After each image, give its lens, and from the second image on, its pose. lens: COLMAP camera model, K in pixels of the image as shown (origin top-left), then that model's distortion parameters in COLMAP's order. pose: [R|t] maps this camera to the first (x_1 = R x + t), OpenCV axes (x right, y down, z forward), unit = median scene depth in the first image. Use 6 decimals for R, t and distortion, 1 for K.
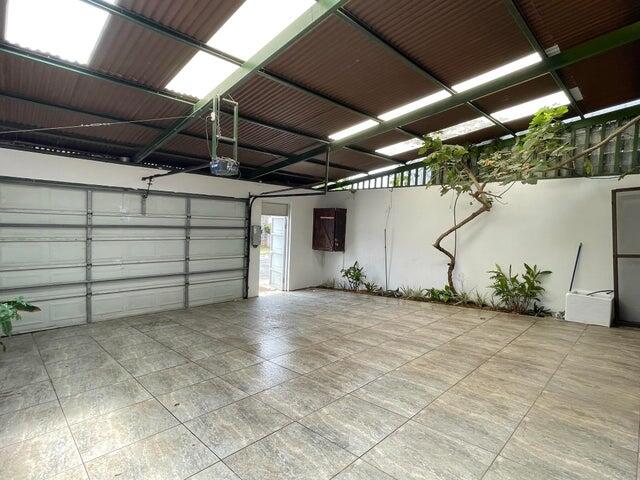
lens RADIAL K [[327.7, 0, 324.8], [0, 327.7, 229.7], [0, 0, 1]] dist [0.002311, 0.003057]
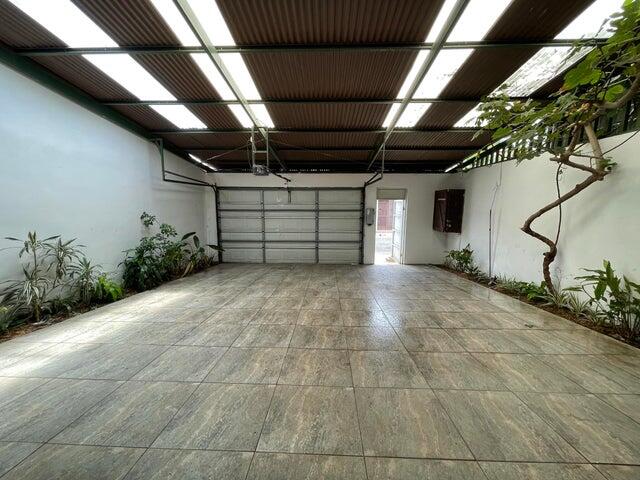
lens RADIAL K [[260.6, 0, 320.9], [0, 260.6, 234.3], [0, 0, 1]] dist [-0.000998, 0.000853]
pose [[0.678326, 0.053130, -0.732837, 0.468307], [0.005674, 0.996974, 0.077531, 0.009460], [0.734739, -0.056750, 0.675972, 0.206636]]
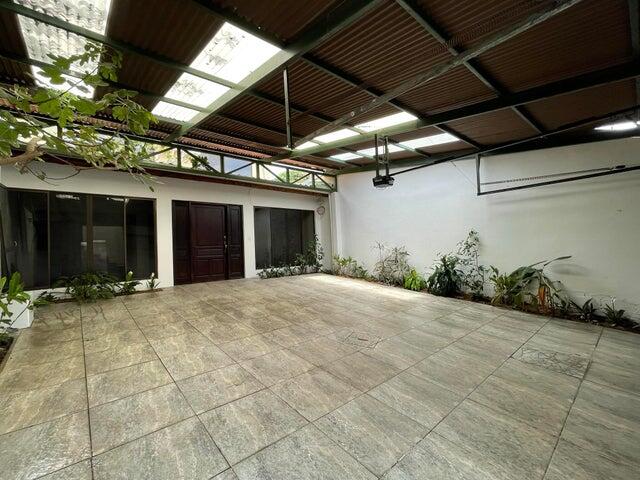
lens RADIAL K [[280.0, 0, 319.4], [0, 280.0, 241.0], [0, 0, 1]] dist [-0.014346, -0.000106]
pose [[-0.997390, 0.002339, 0.072165, -0.066599], [0.002377, 0.999997, 0.000445, 0.039020], [-0.072164, 0.000615, -0.997393, 1.282143]]
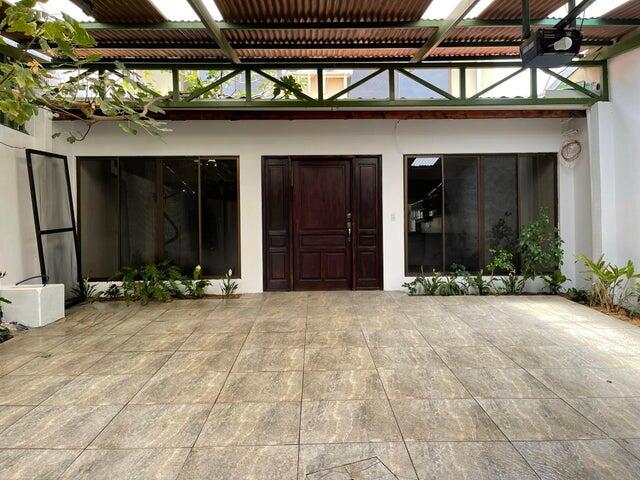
lens RADIAL K [[485.0, 0, 321.5], [0, 485.0, 237.2], [0, 0, 1]] dist [0.047447, -0.032754]
pose [[-0.712543, -0.025326, 0.701171, -0.332716], [-0.000924, 0.999381, 0.035158, 0.035483], [-0.701628, 0.024404, -0.712126, 1.013507]]
